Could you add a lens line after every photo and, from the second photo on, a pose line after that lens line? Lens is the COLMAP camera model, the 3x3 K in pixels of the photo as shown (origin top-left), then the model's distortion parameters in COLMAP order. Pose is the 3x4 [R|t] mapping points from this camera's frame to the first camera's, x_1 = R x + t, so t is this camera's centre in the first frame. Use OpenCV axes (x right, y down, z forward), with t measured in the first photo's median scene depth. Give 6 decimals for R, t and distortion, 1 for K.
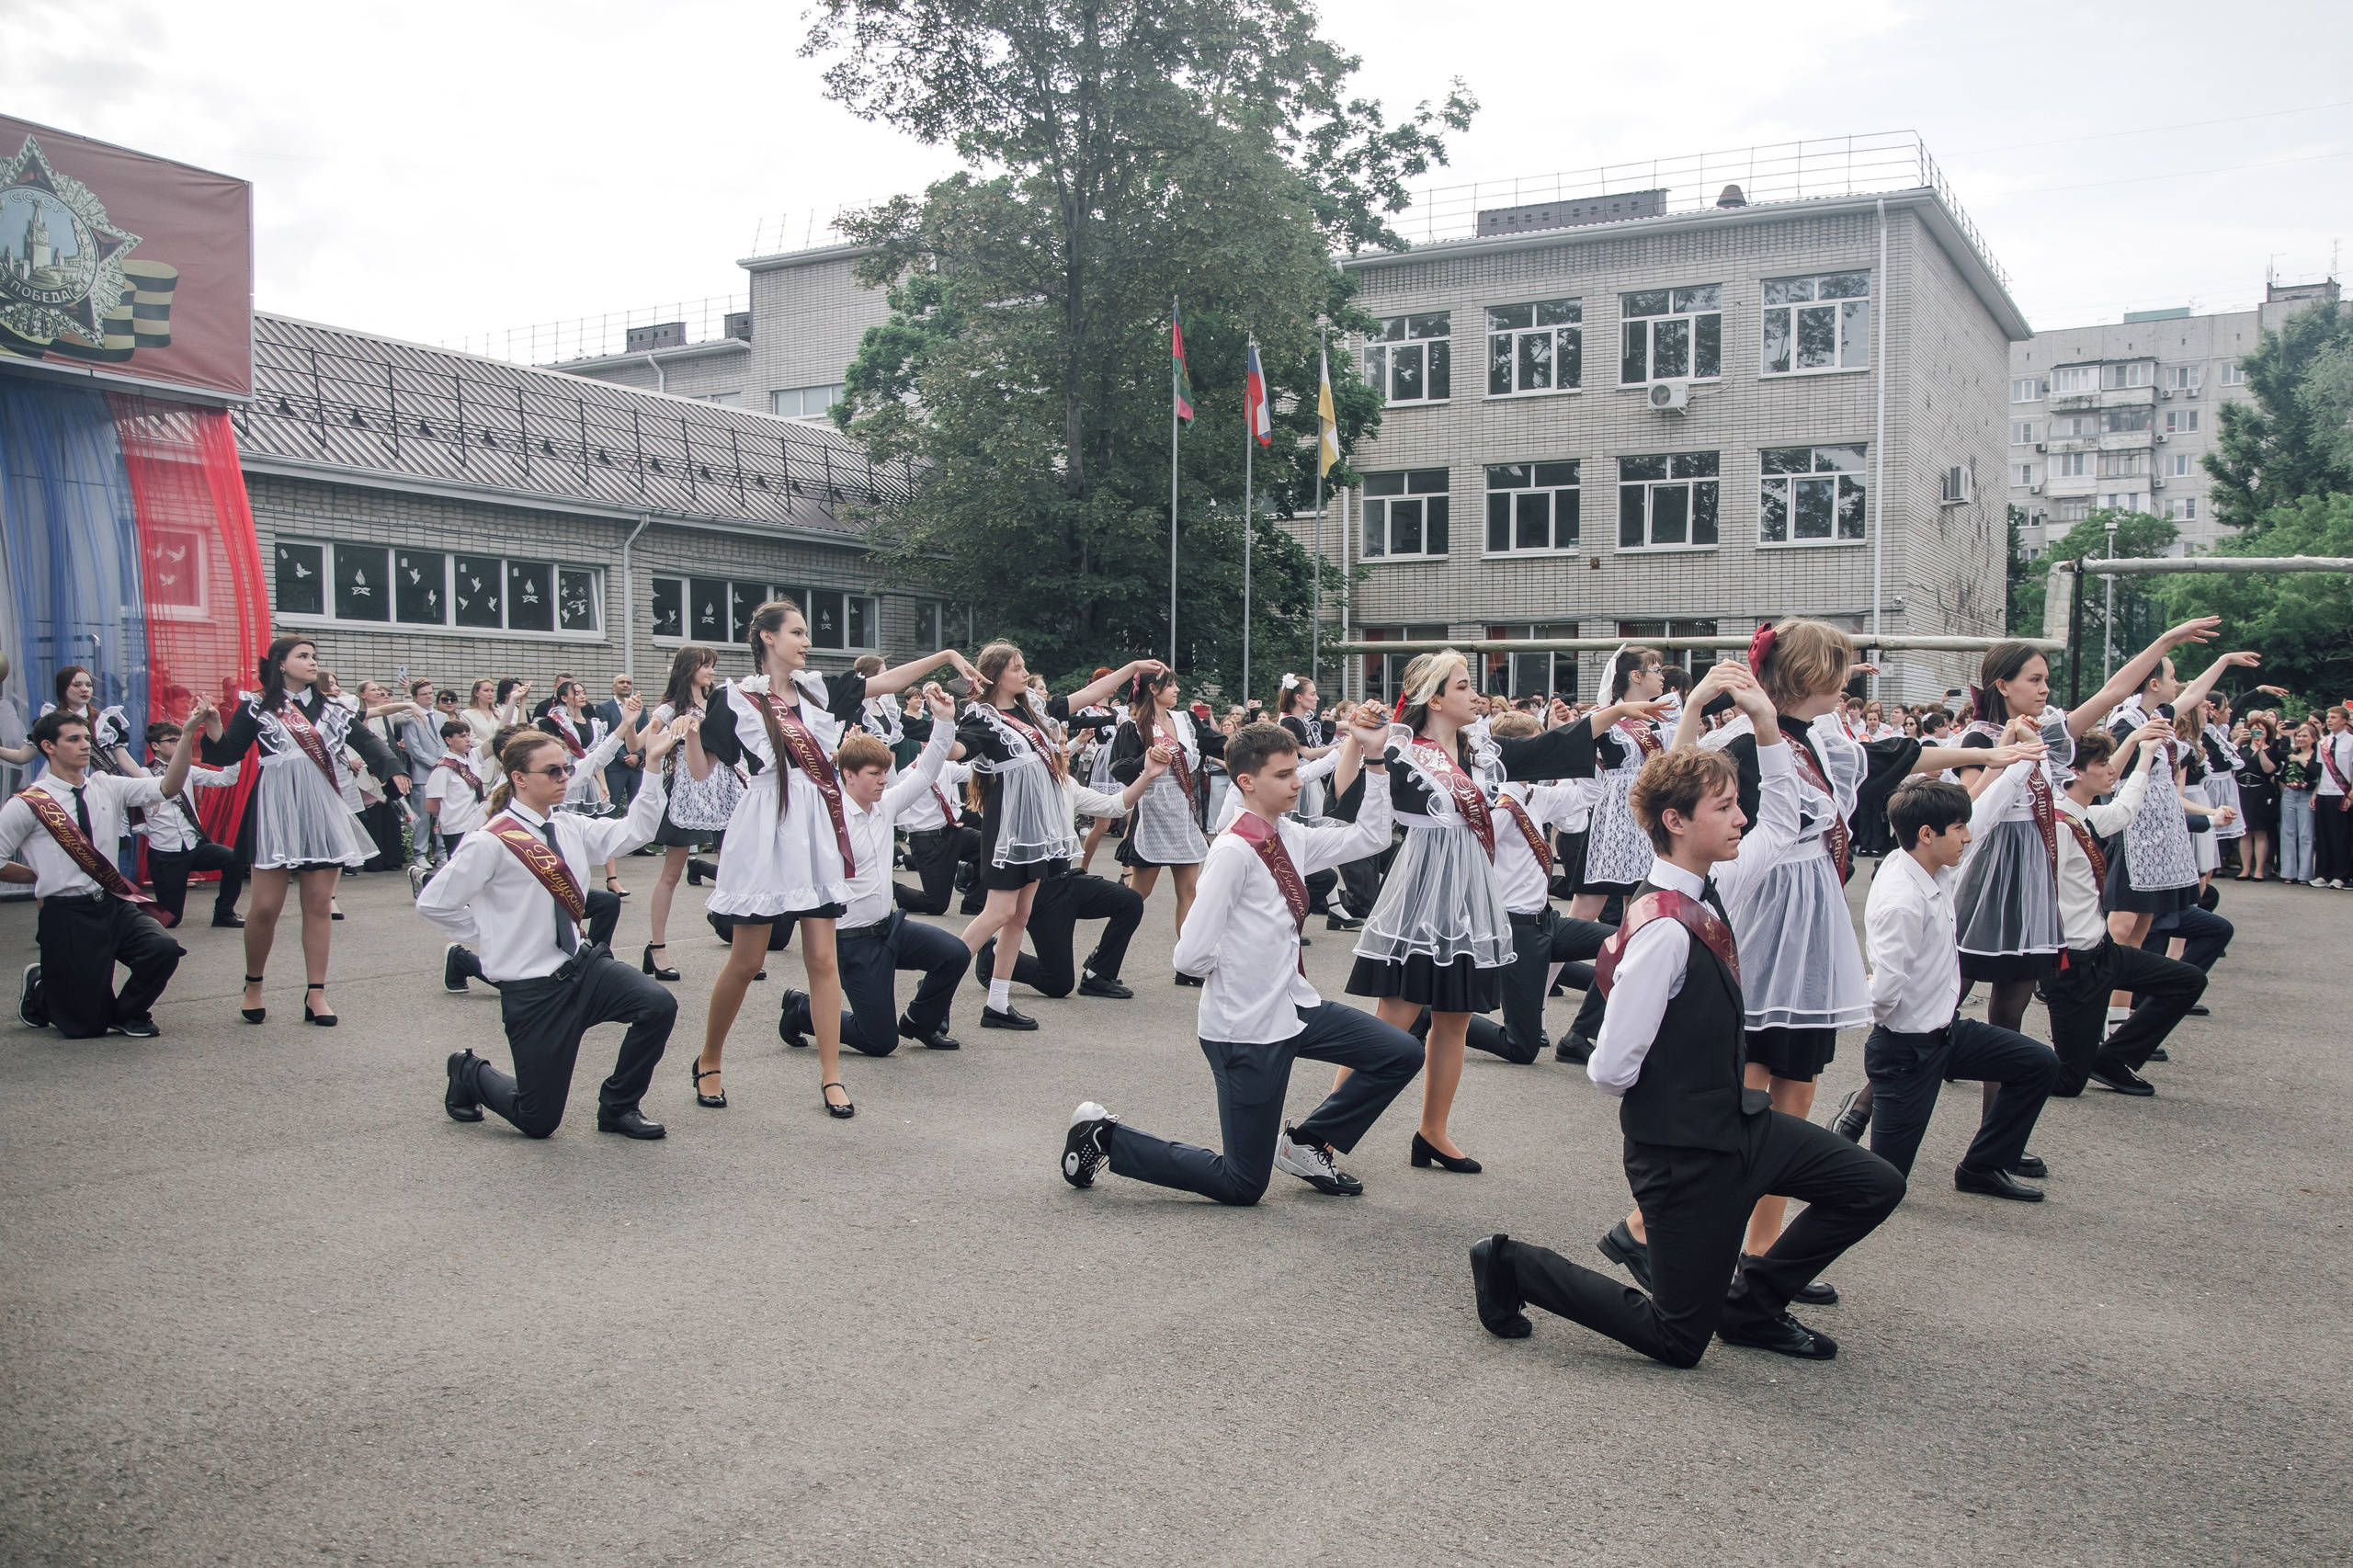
lens RADIAL K [[1877.4, 0, 1345.7], [0, 1877.4, 867.8], [0, 0, 1]] dist [-0.098367, 0.066722]
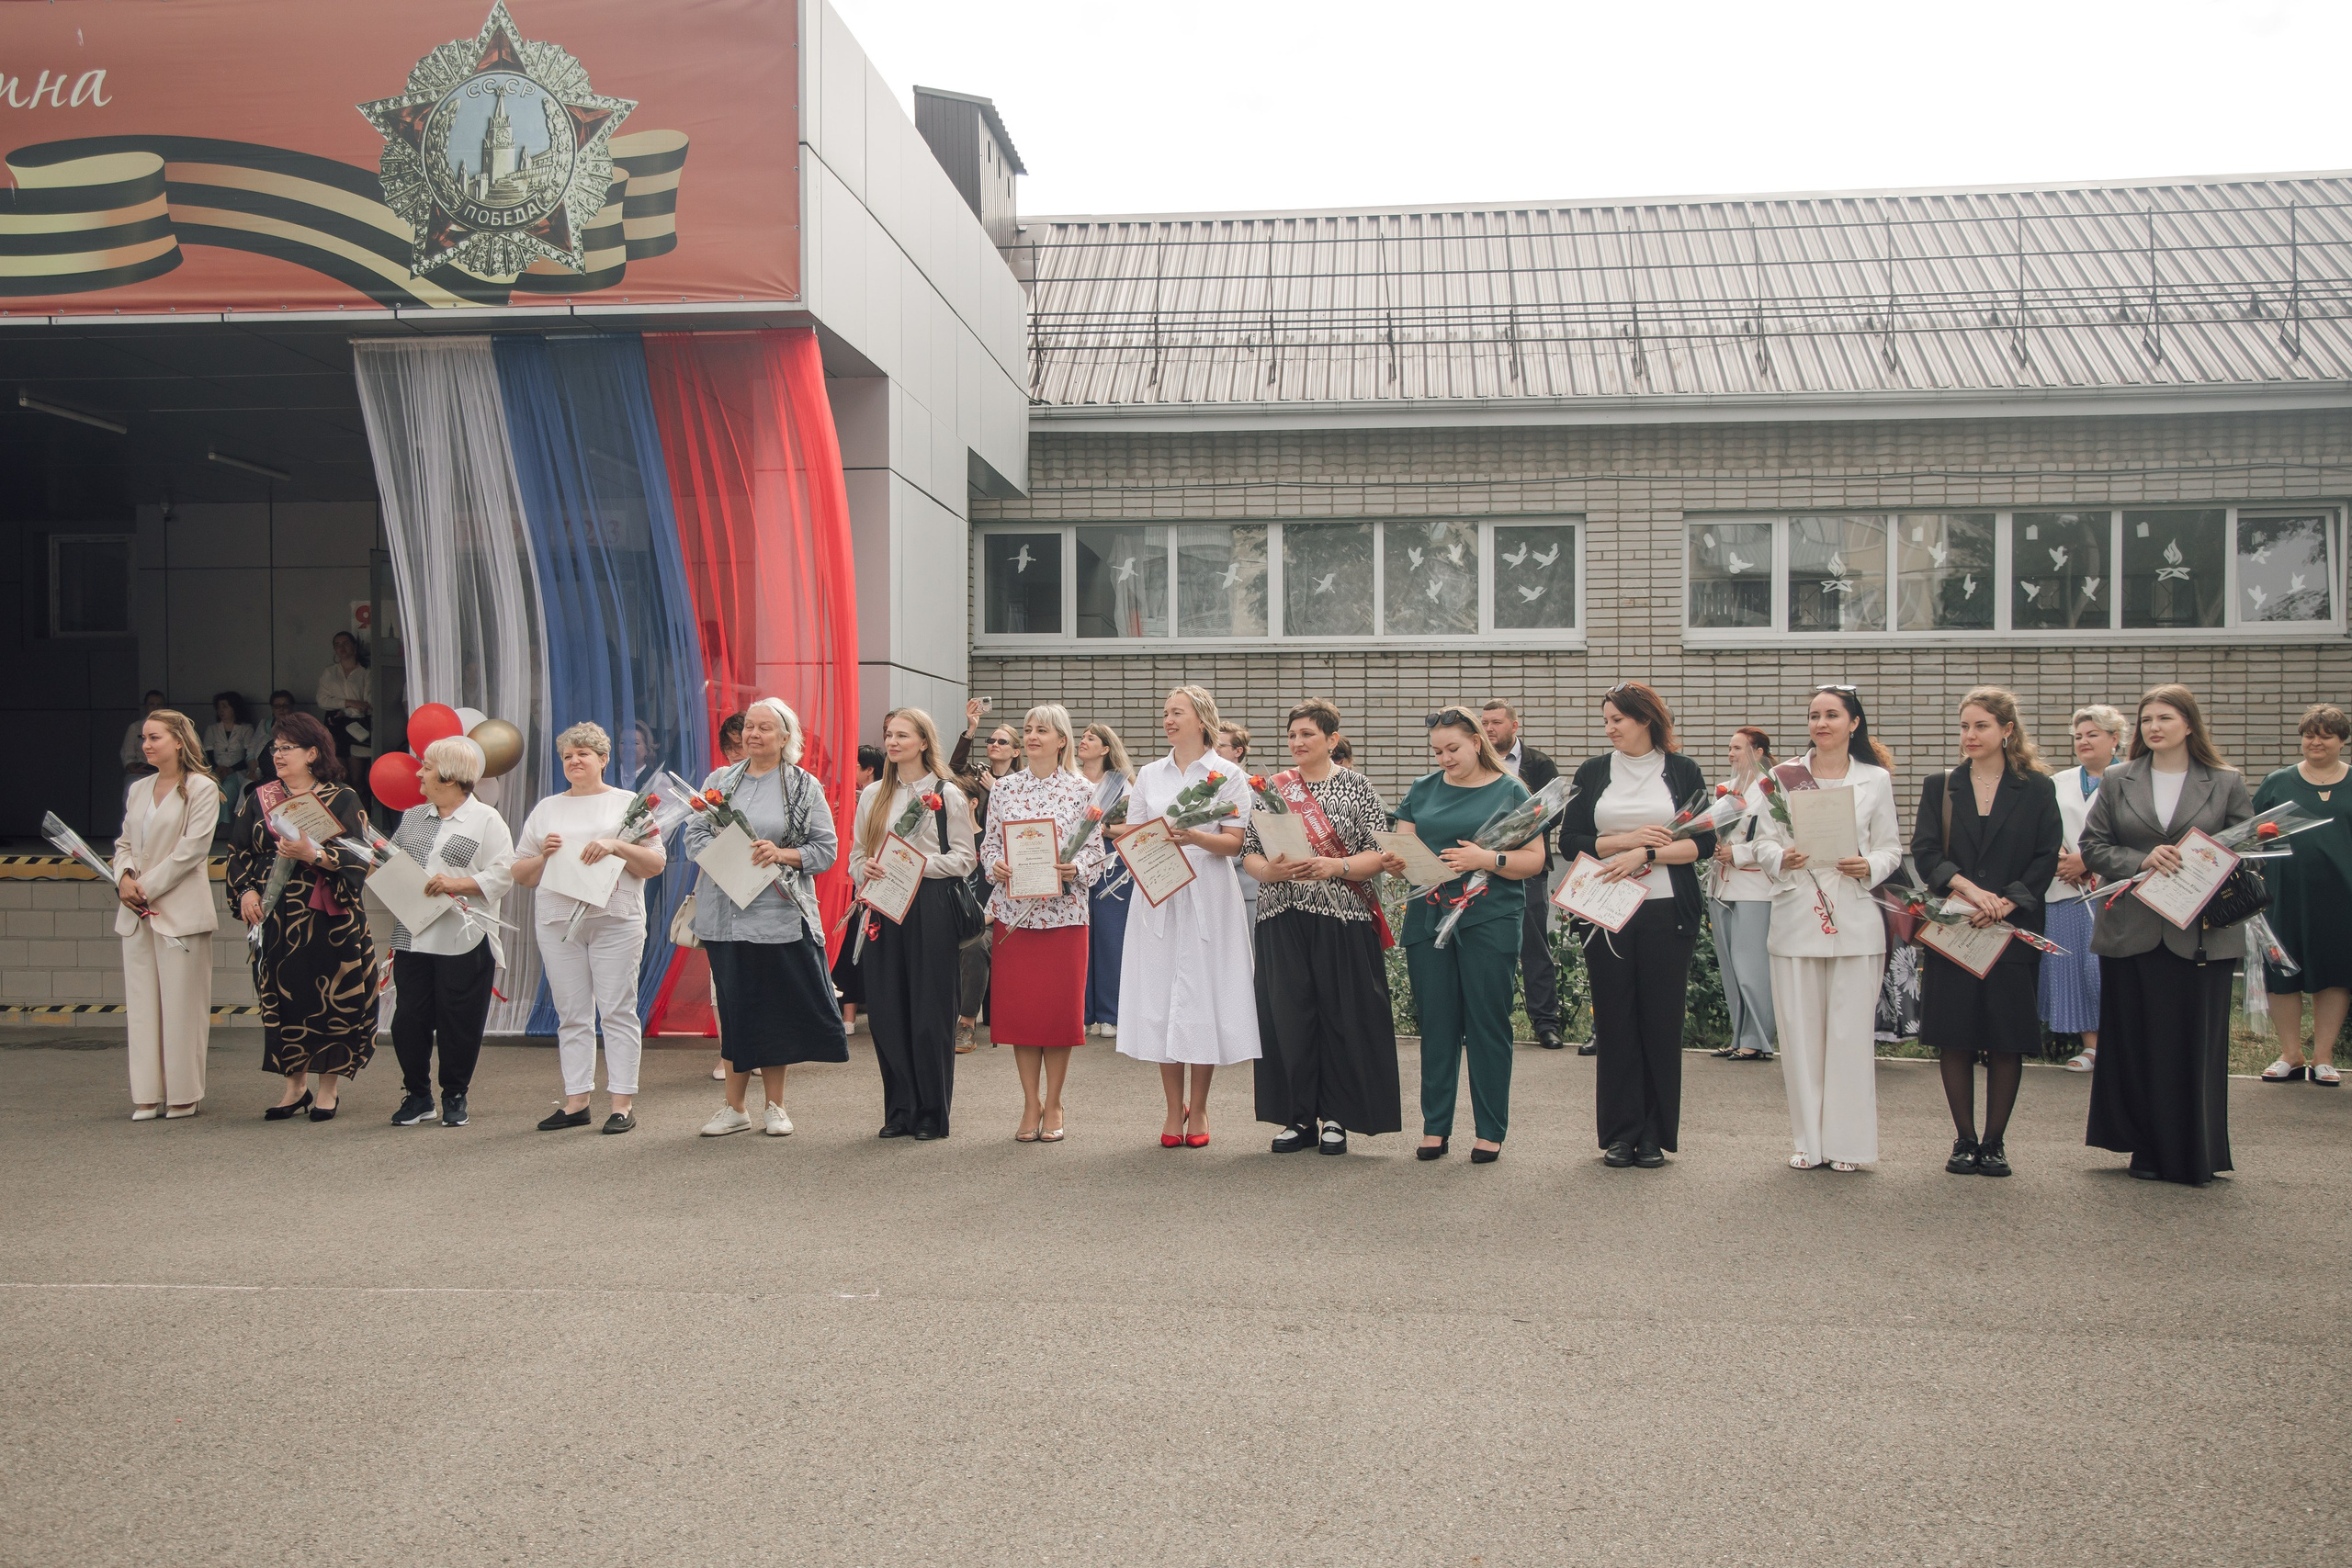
lens RADIAL K [[2293.7, 0, 1011.9], [0, 2293.7, 788.9], [0, 0, 1]] dist [-0.010146, 0.117247]
pose [[0.367407, -0.009233, -0.930014, 0.089563], [-0.059847, 0.997644, -0.033548, -0.031598], [0.928133, 0.067984, 0.365989, 0.388643]]
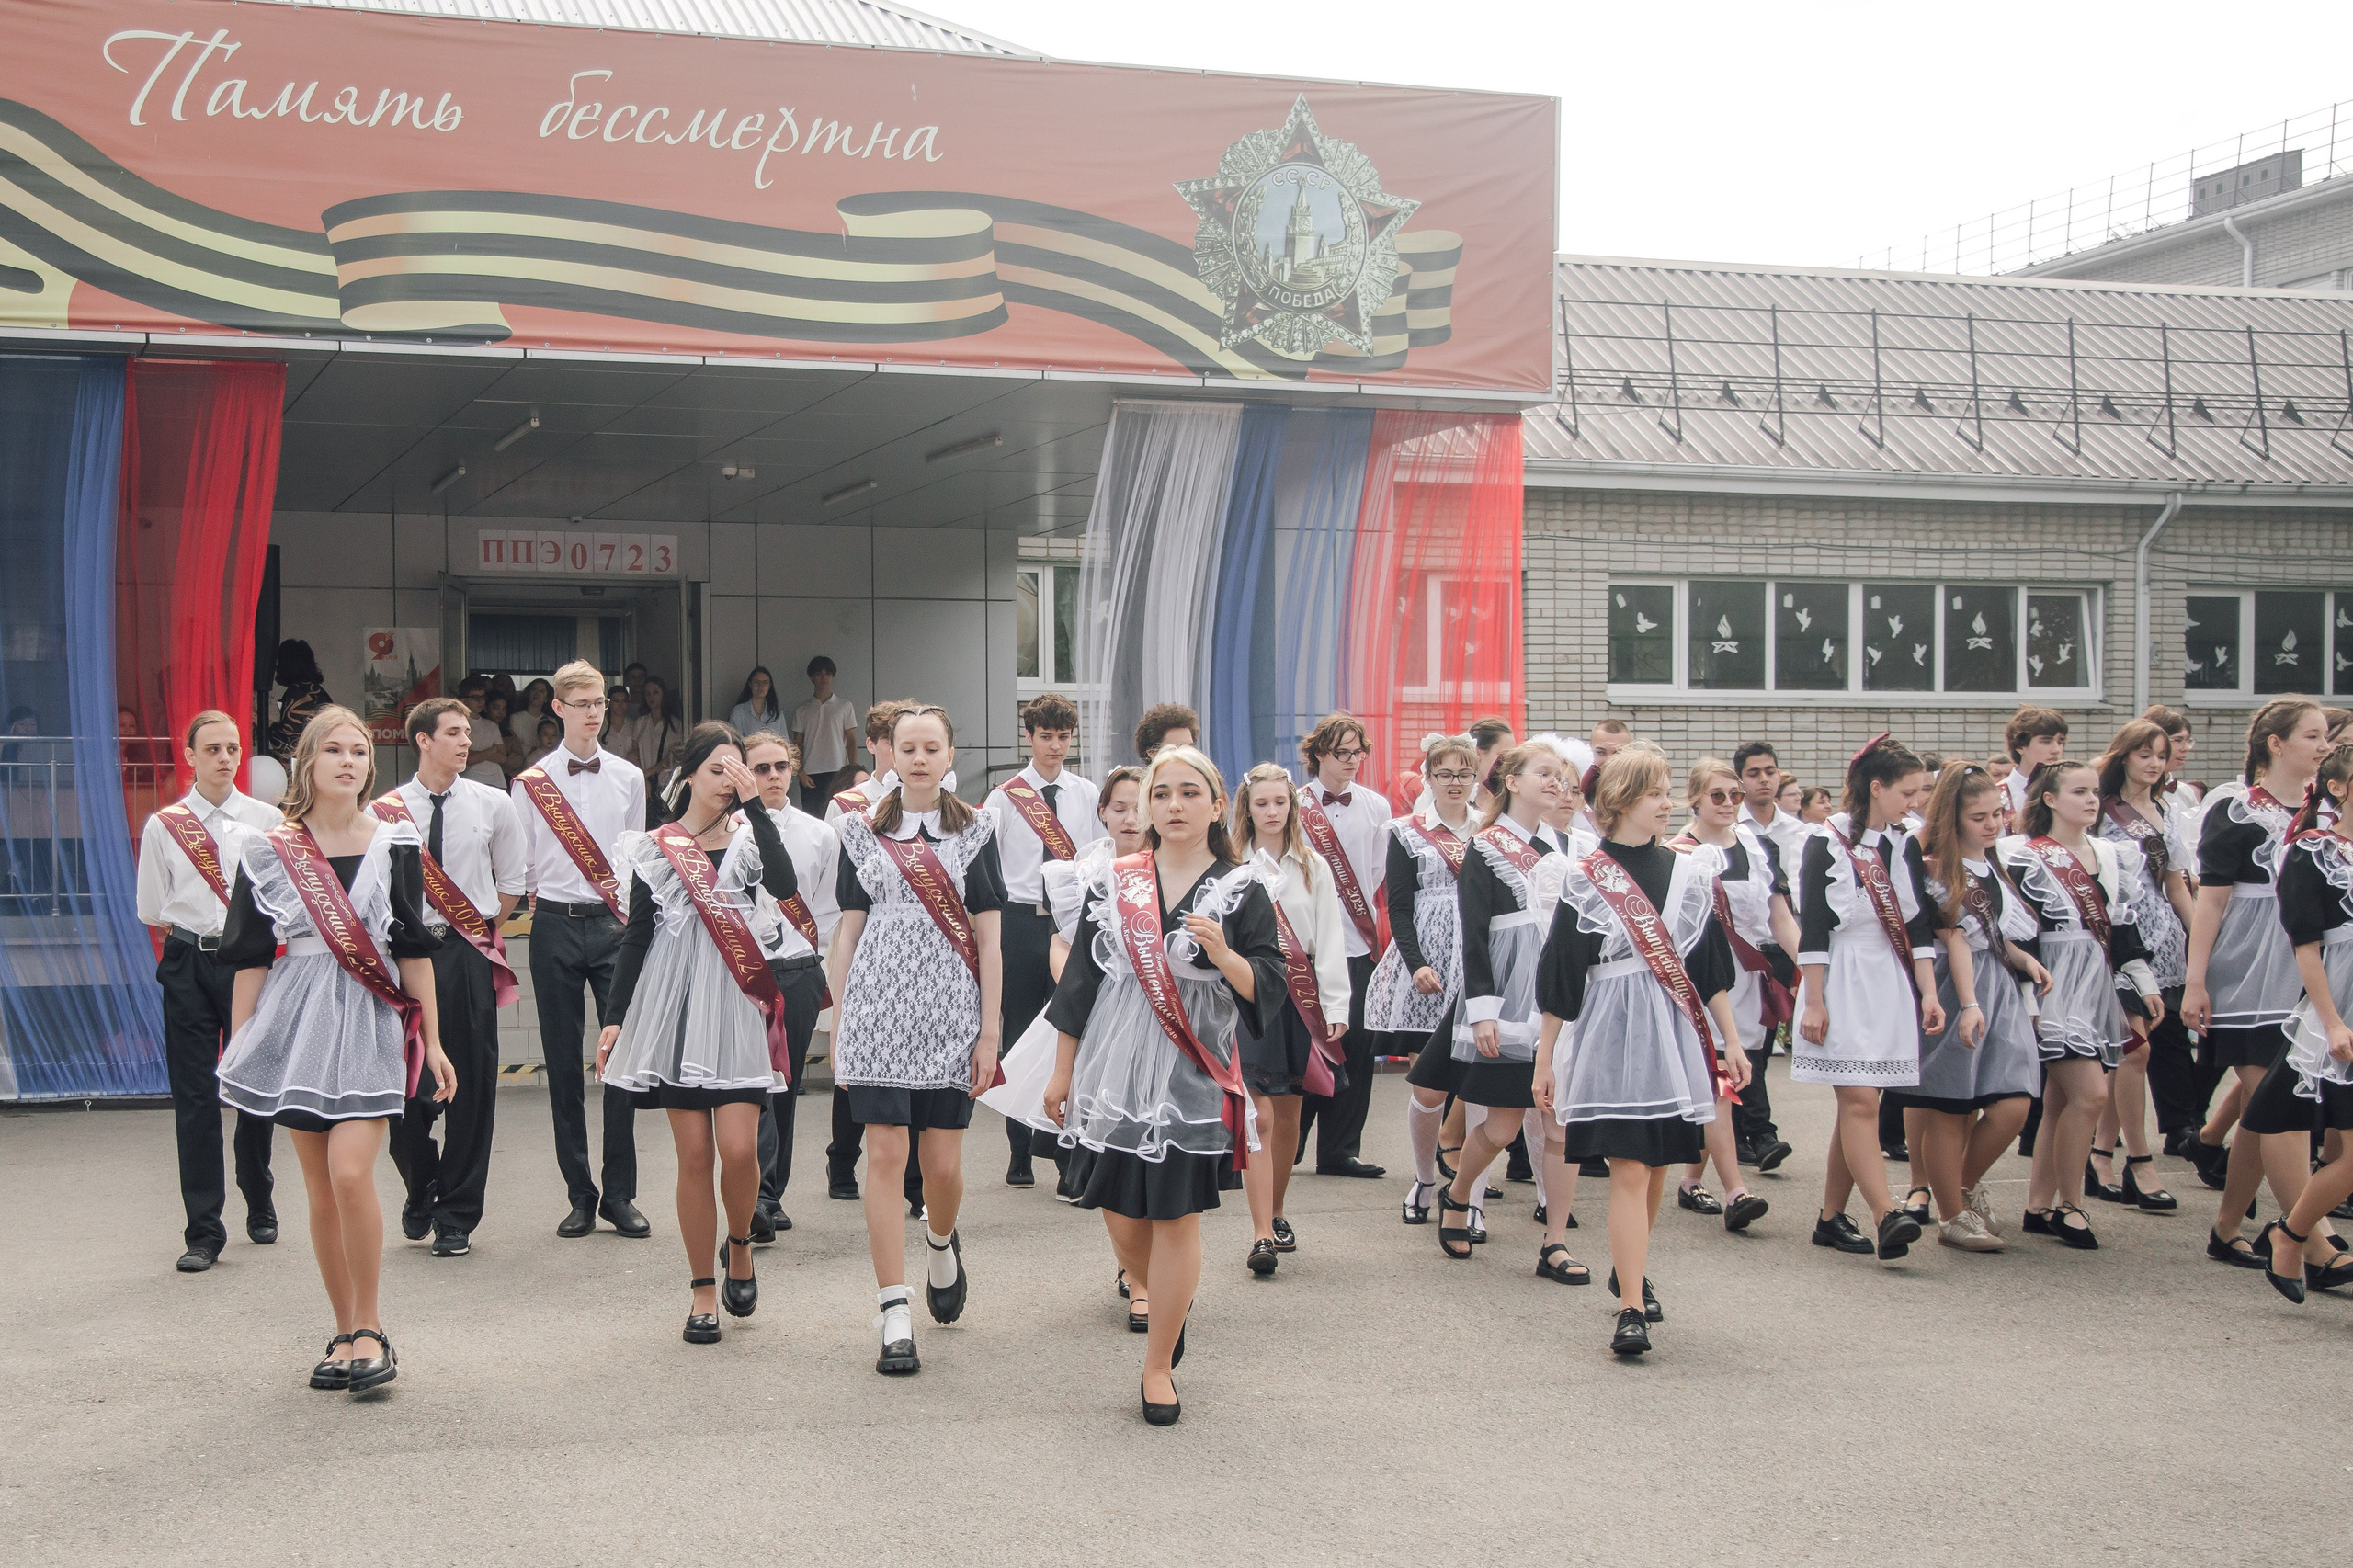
lens RADIAL K [[3014.9, 0, 839.9], [0, 3014.9, 980.2], [0, 0, 1]] dist [0.003827, 0.129474]
pose [[0.701818, 0.015478, -0.712189, 0.031187], [-0.036496, 0.999232, -0.014249, 0.001263], [0.711421, 0.035992, 0.701844, -0.019410]]
